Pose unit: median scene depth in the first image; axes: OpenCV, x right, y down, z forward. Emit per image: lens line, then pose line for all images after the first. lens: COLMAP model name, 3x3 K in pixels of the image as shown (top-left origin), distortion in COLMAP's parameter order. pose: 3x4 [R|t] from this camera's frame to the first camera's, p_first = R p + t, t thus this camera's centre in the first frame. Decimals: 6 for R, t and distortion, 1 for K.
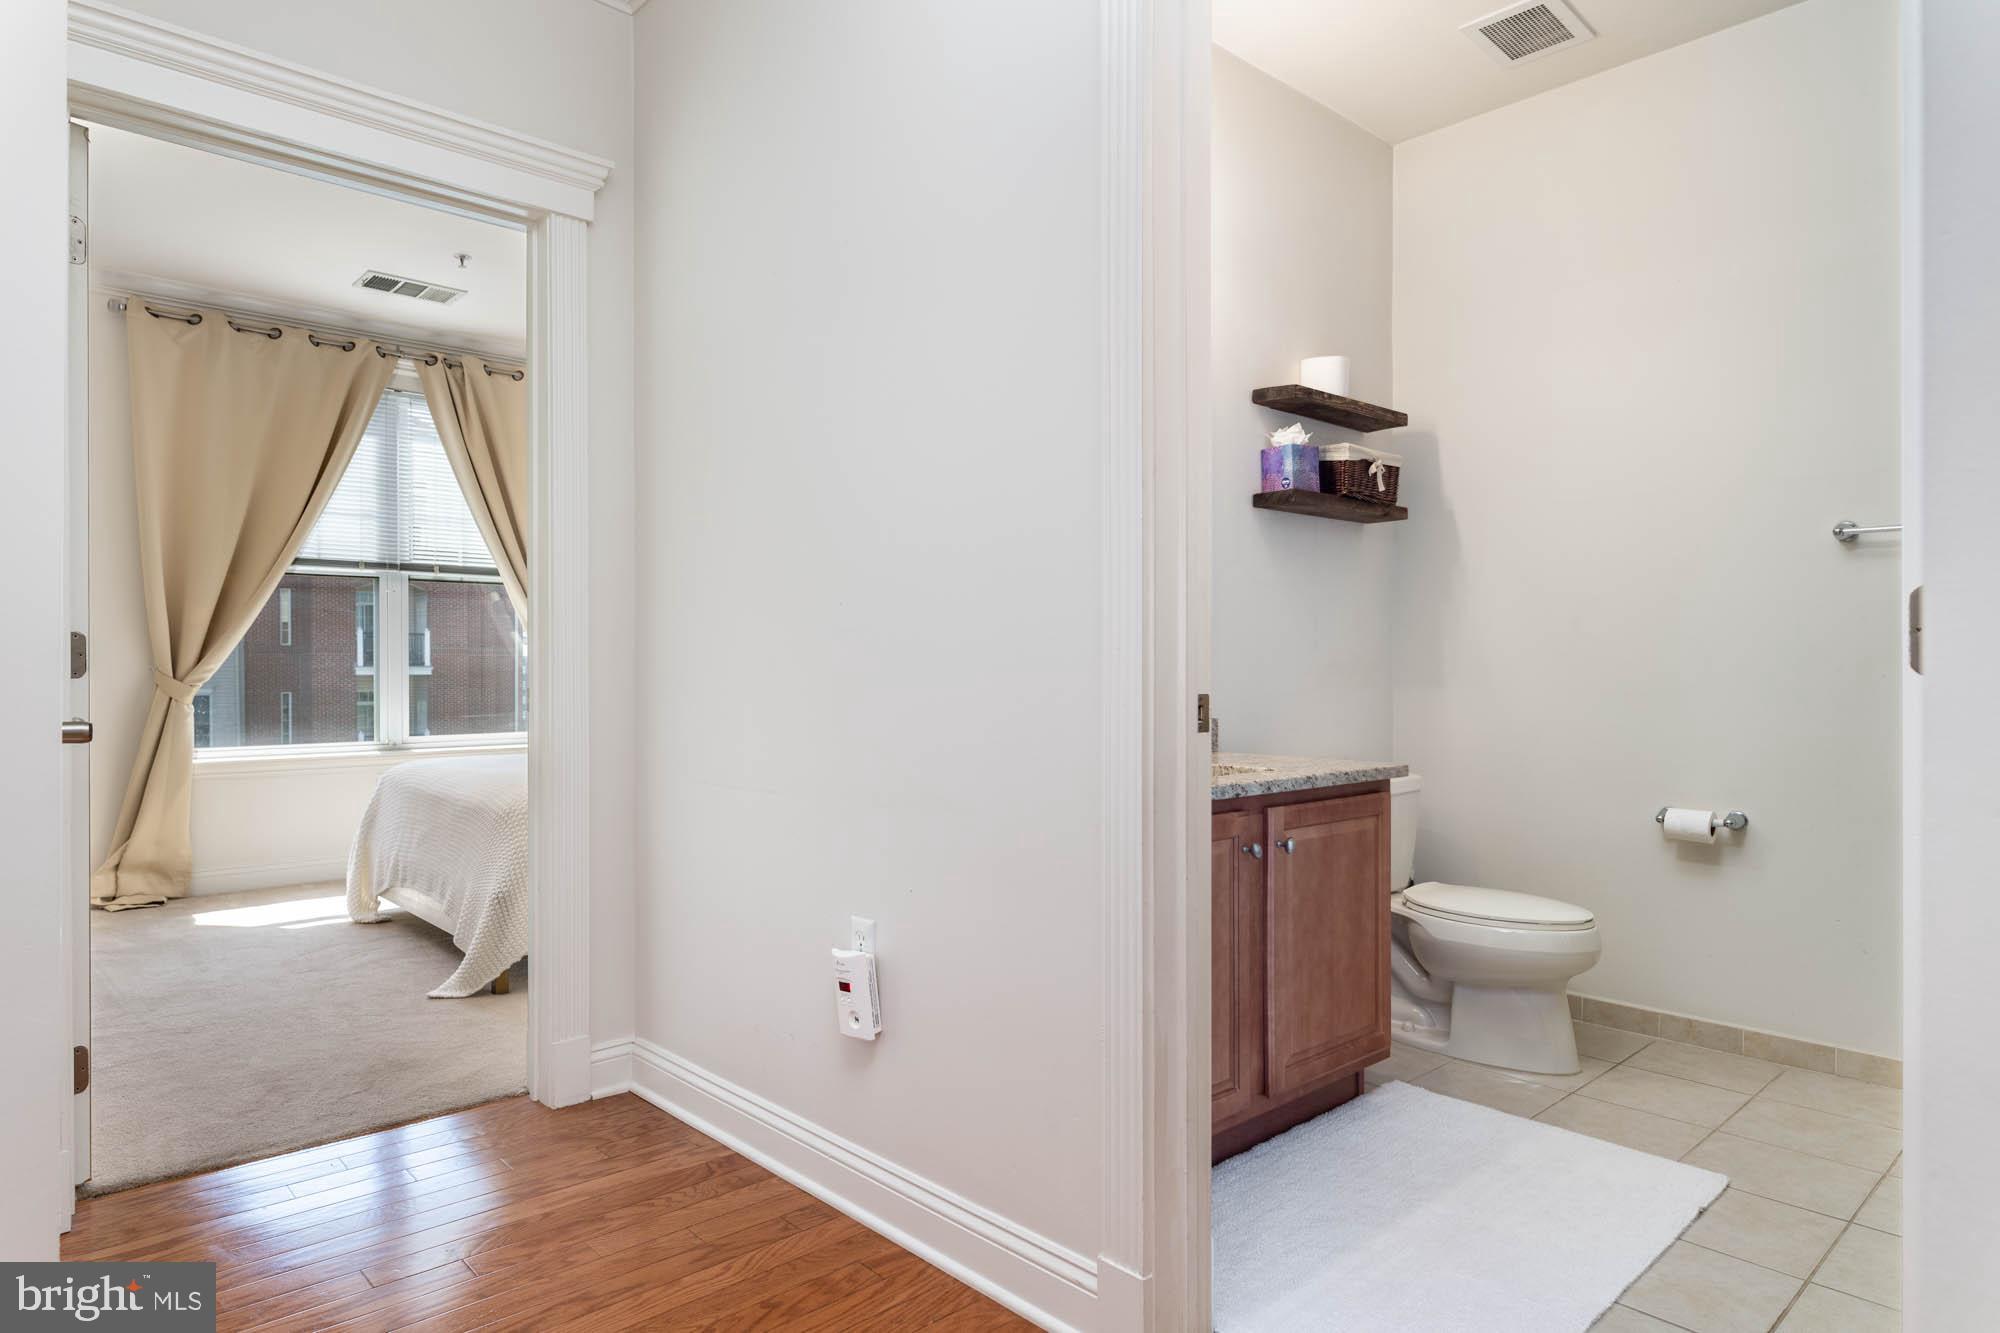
lens RADIAL K [[1156.7, 0, 994.5], [0, 1156.7, 657.2], [0, 0, 1]] dist [0.000701, -0.001544]
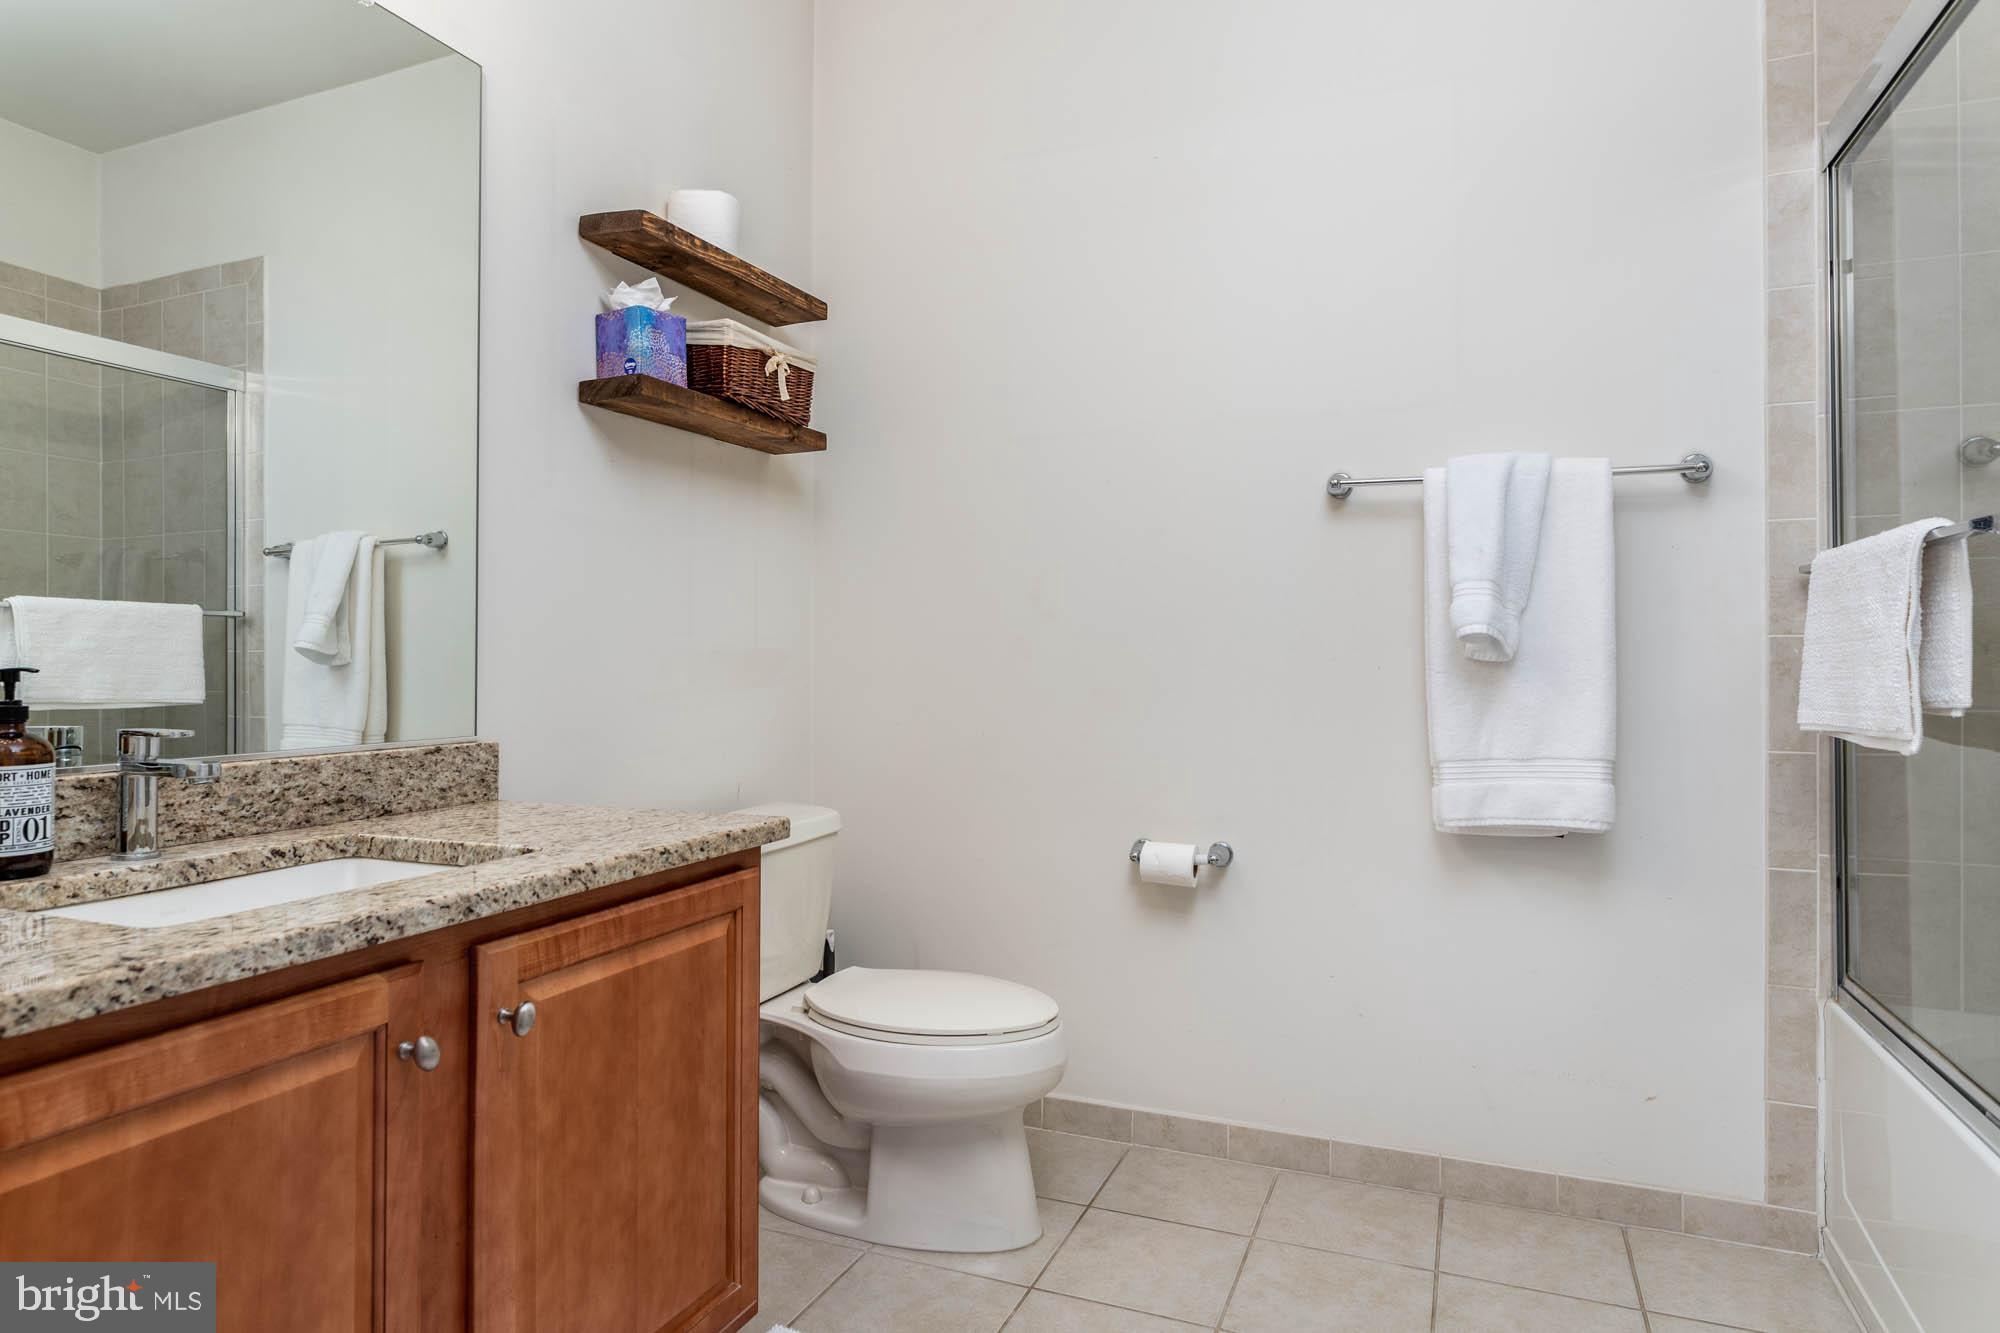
lens RADIAL K [[1156.7, 0, 994.5], [0, 1156.7, 657.2], [0, 0, 1]] dist [0.000701, -0.001544]
pose [[0.906648, -0.000680, 0.421888, 0.177132], [-0.003273, 0.999957, 0.008644, 0.003053], [-0.421876, -0.009218, 0.906607, 0.362454]]
